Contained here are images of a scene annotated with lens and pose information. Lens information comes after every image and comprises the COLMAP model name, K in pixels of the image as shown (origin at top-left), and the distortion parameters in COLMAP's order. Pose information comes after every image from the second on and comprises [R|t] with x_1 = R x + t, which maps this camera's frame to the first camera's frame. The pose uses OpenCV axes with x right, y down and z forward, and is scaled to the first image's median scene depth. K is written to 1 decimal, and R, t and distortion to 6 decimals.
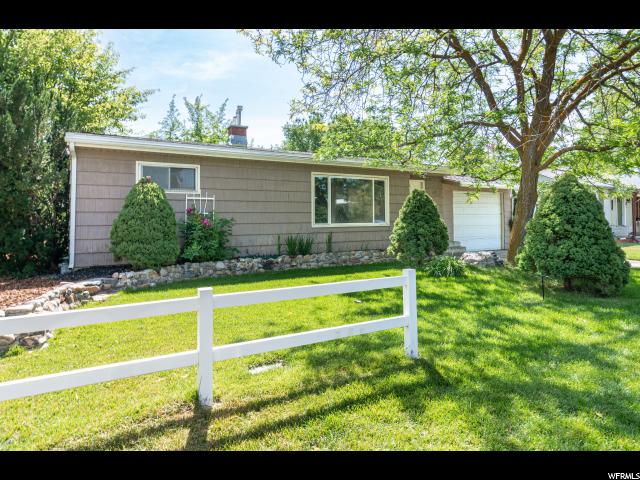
lens RADIAL K [[255.3, 0, 300.0], [0, 255.3, 220.6], [0, 0, 1]] dist [0.000105, -0.000024]
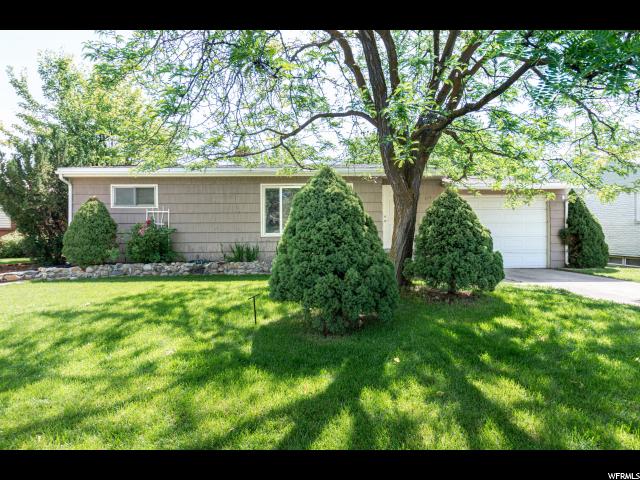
lens RADIAL K [[229.3, 0, 319.8], [0, 229.3, 235.9], [0, 0, 1]] dist [0.000666, 0.000003]
pose [[0.942772, 0.010349, -0.333278, 0.677338], [-0.002811, 0.999729, 0.023091, 0.001224], [0.333427, -0.020833, 0.942546, 0.212507]]
